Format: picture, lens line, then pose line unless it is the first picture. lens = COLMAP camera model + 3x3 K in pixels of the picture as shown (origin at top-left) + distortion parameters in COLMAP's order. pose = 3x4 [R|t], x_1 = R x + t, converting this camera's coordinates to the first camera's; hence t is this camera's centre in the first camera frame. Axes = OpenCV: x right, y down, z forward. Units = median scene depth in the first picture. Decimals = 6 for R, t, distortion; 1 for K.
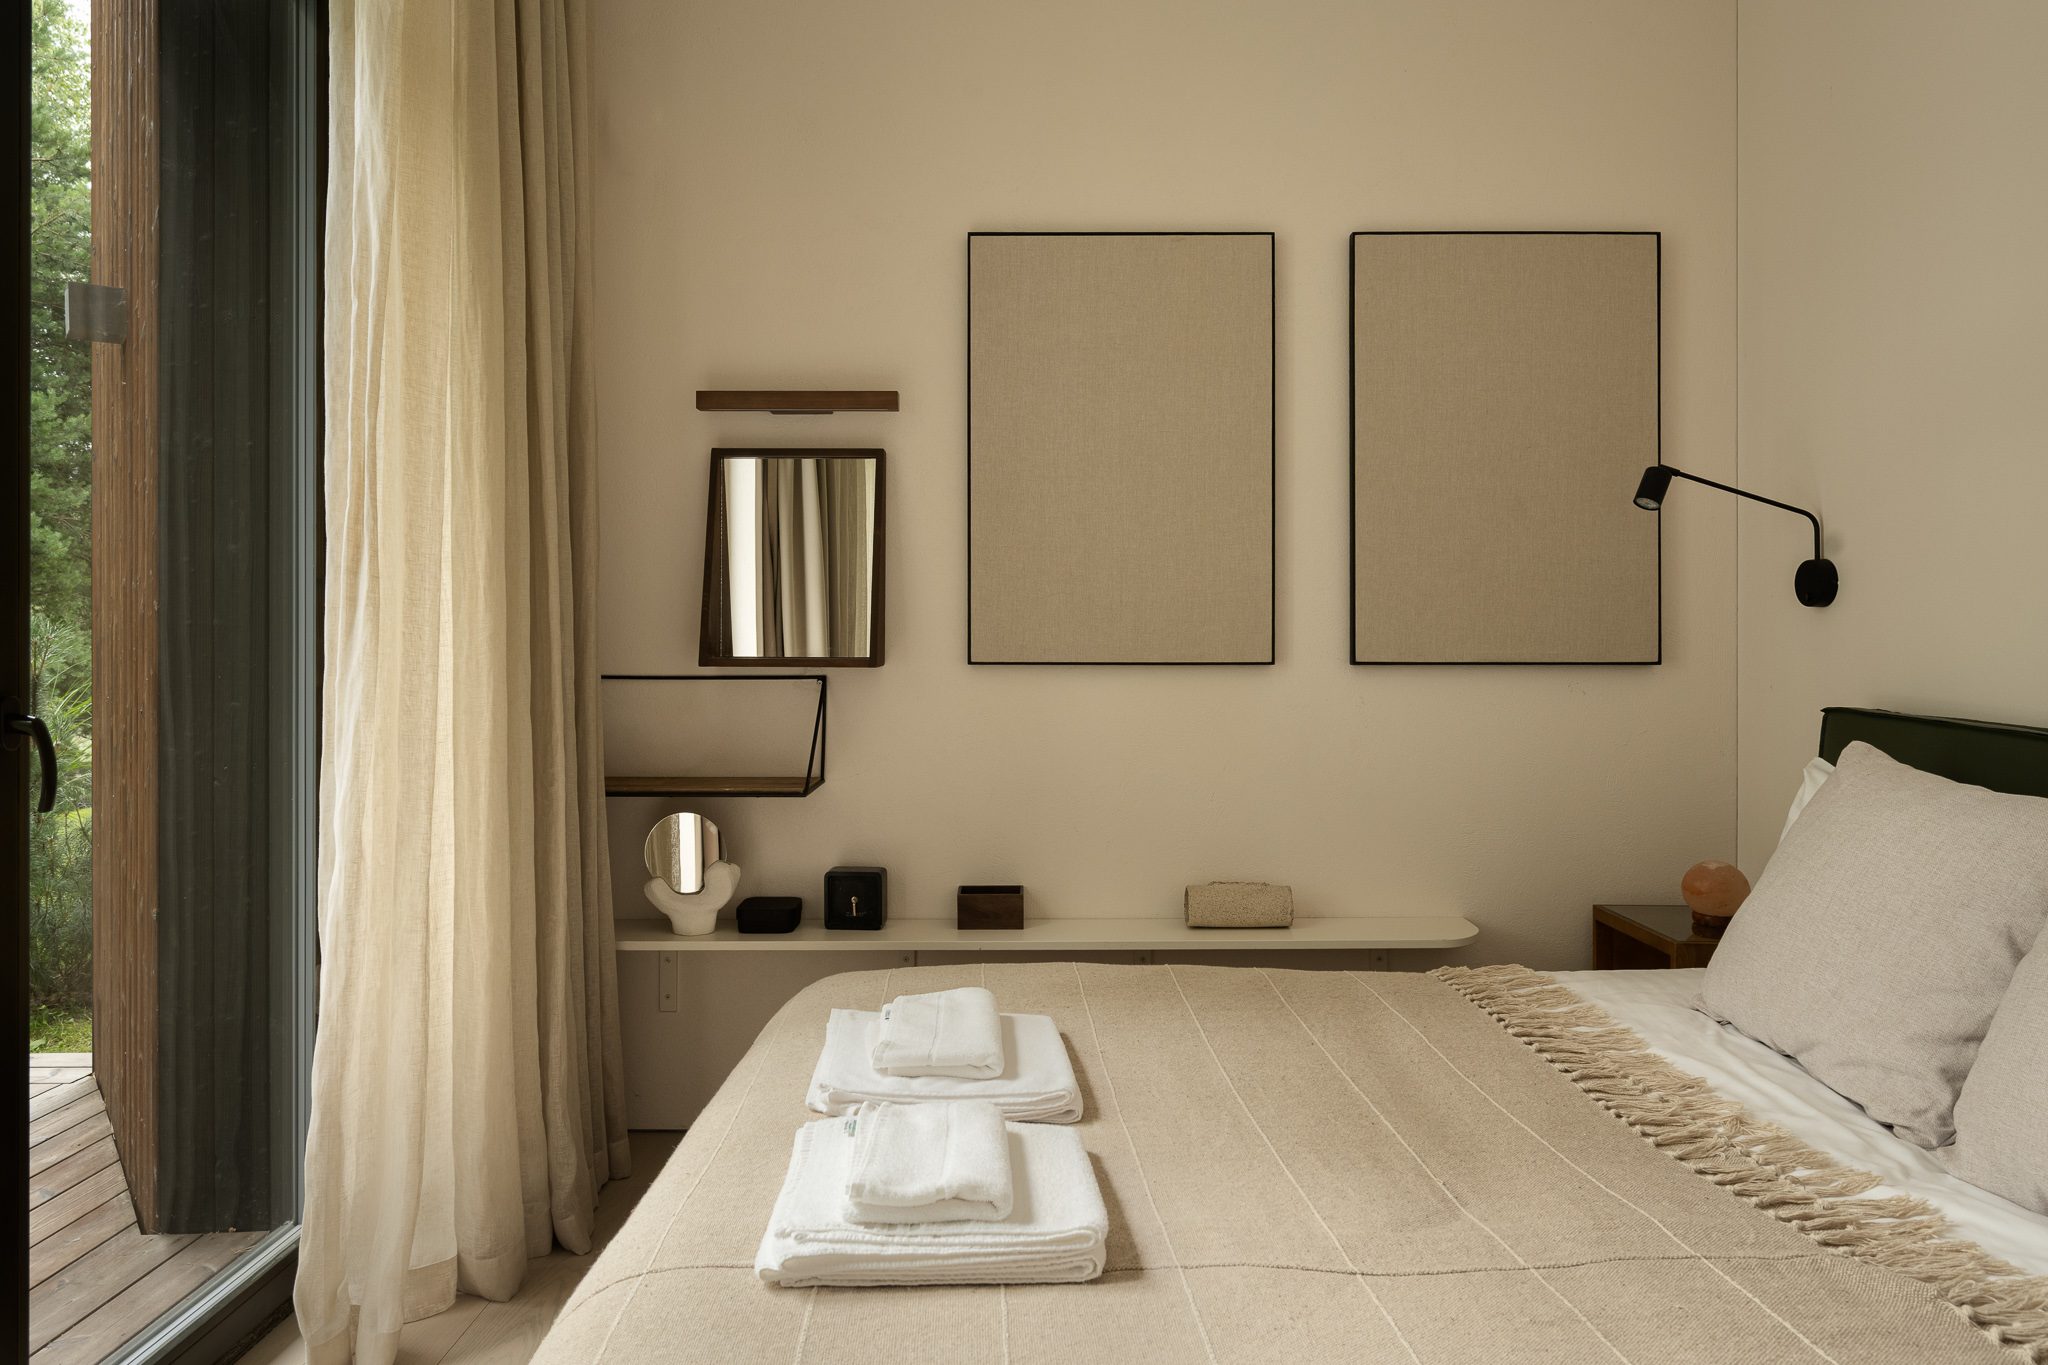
lens RADIAL K [[1293.2, 0, 1025.2], [0, 1293.2, 658.7], [0, 0, 1]] dist [-0.000328, 0.000024]
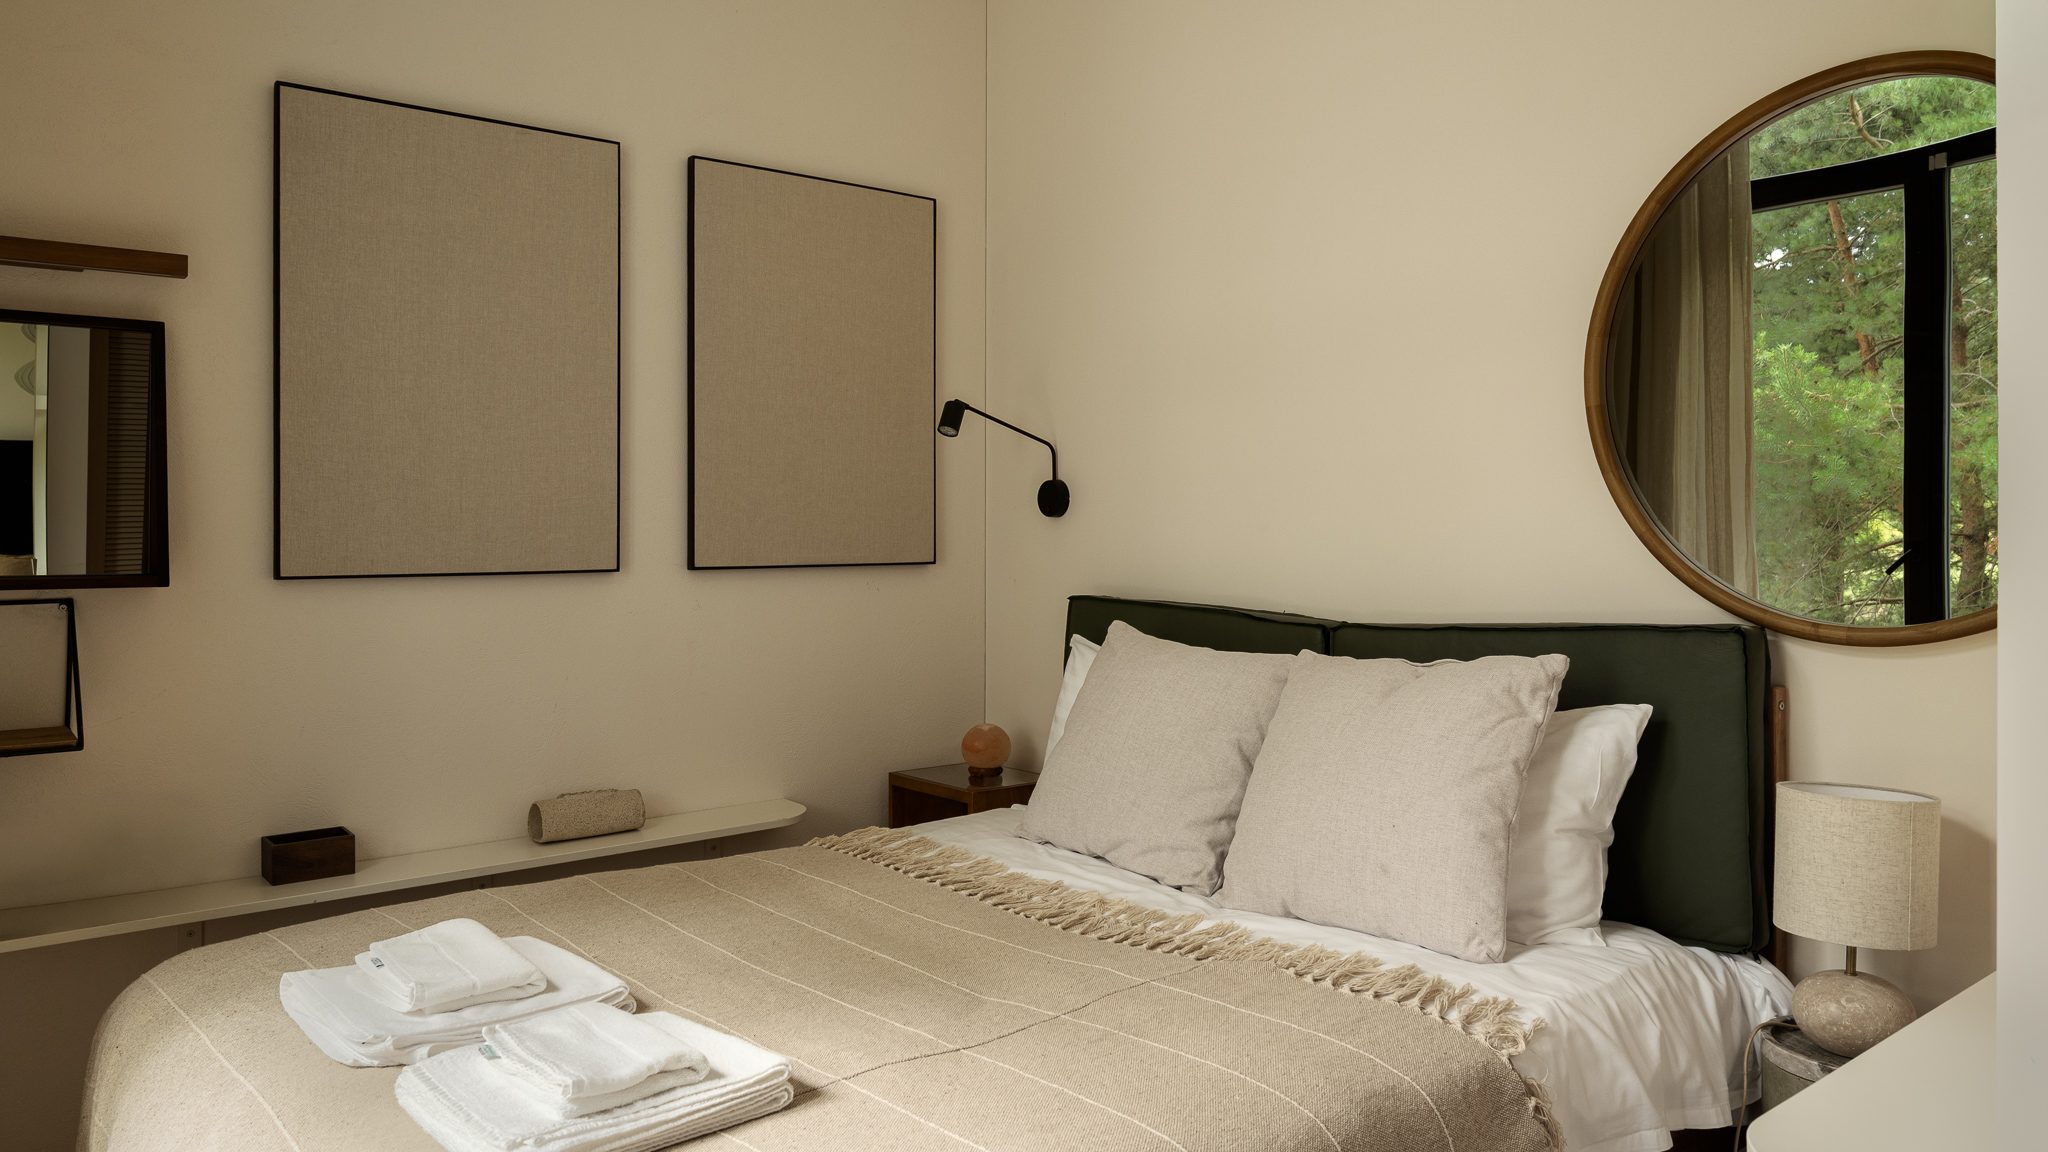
lens RADIAL K [[1473.7, 0, 1024.0], [0, 1473.7, 576.0], [0, 0, 1]] dist [-0.001786, -0.000026]
pose [[0.759708, -0.026650, 0.649718, -0.435814], [0.013345, 0.999588, 0.025397, -0.023488], [-0.650127, -0.010624, 0.759751, -0.106567]]
